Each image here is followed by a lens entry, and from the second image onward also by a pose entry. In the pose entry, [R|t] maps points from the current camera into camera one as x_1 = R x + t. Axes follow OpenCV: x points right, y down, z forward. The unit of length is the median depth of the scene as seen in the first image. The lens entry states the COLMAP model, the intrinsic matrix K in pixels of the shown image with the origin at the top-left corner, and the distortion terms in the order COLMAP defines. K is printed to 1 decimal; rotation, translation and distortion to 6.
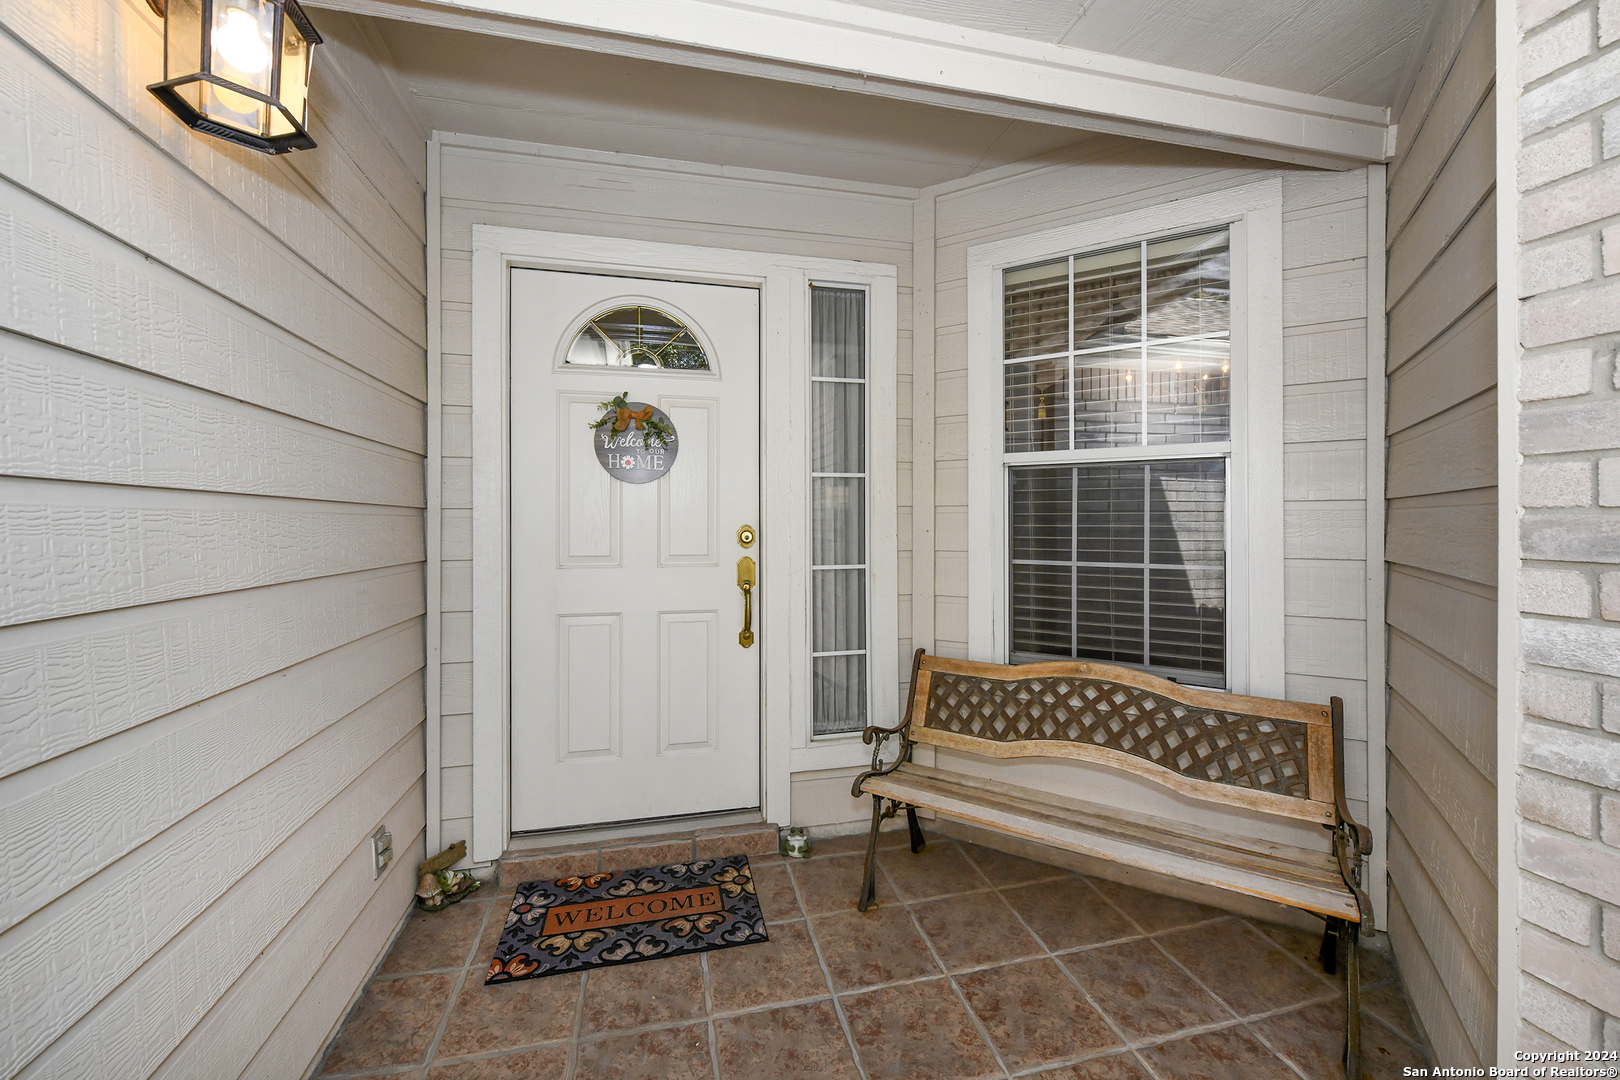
lens RADIAL K [[648.2, 0, 811.4], [0, 648.2, 529.7], [0, 0, 1]] dist [-0.002947, 0.000233]
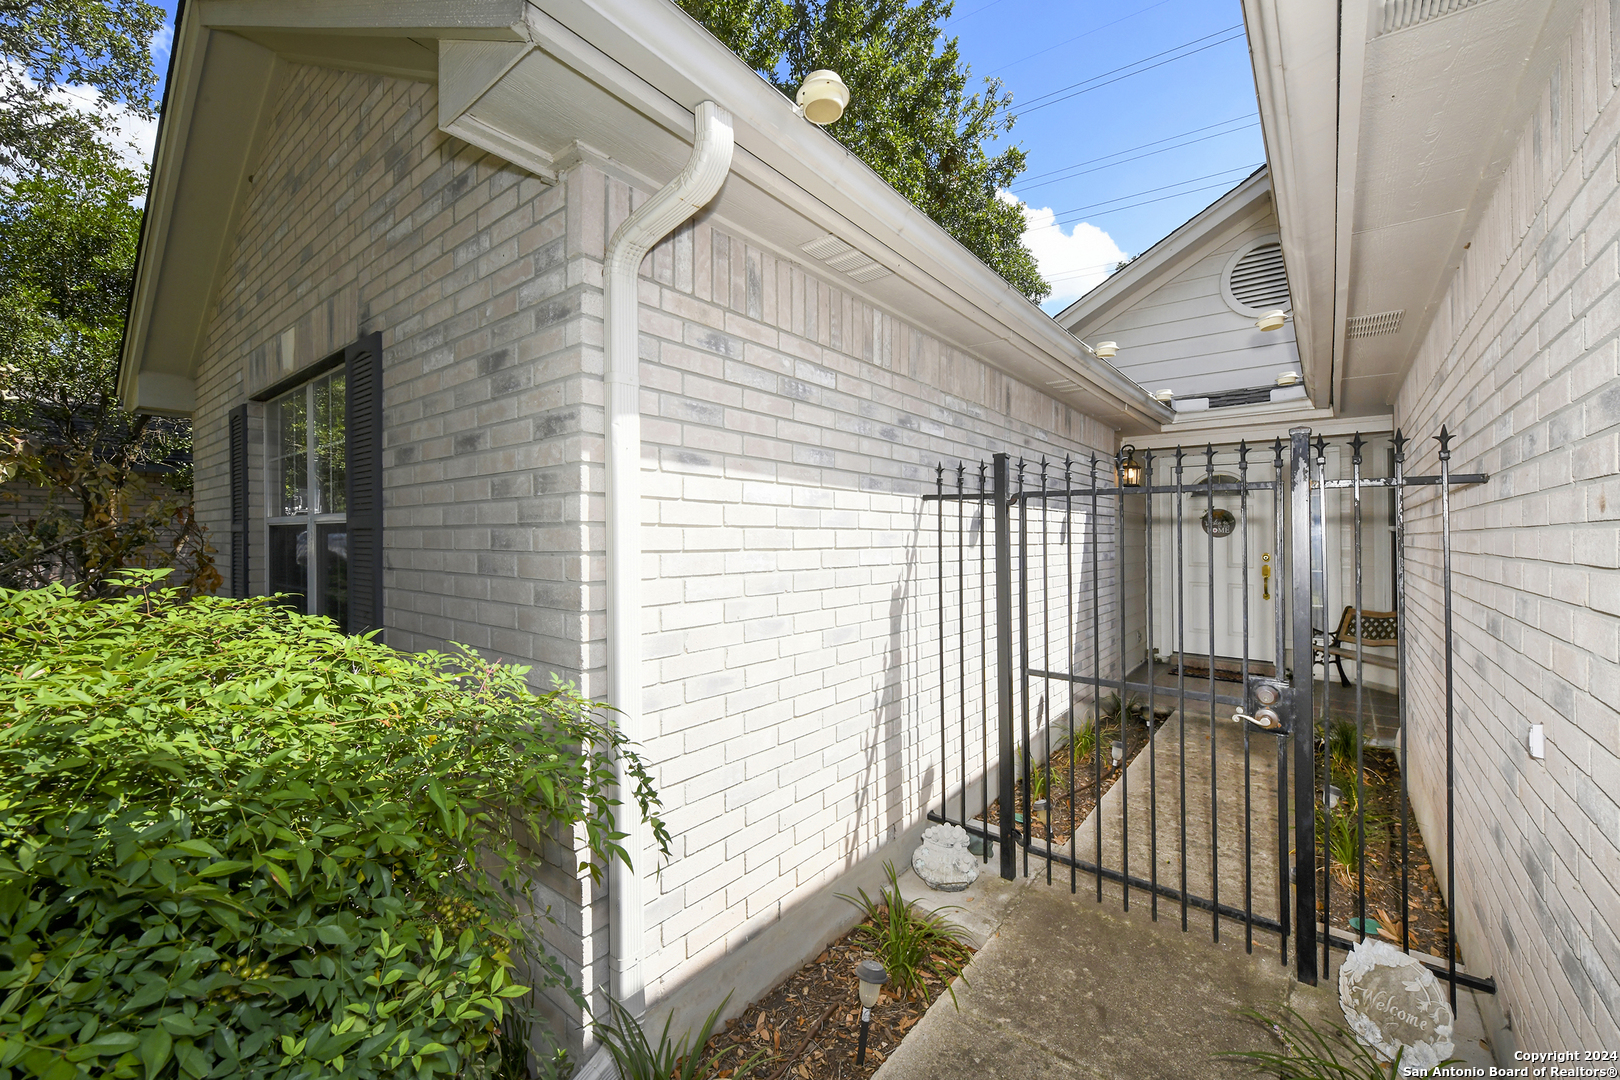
lens RADIAL K [[648.2, 0, 808.6], [0, 648.2, 536.4], [0, 0, 1]] dist [-0.002947, 0.000233]
pose [[0.615440, -0.007189, -0.788151, 0.933304], [0.001493, 0.999967, -0.007956, -0.068006], [0.788182, 0.003720, 0.615430, -2.336836]]
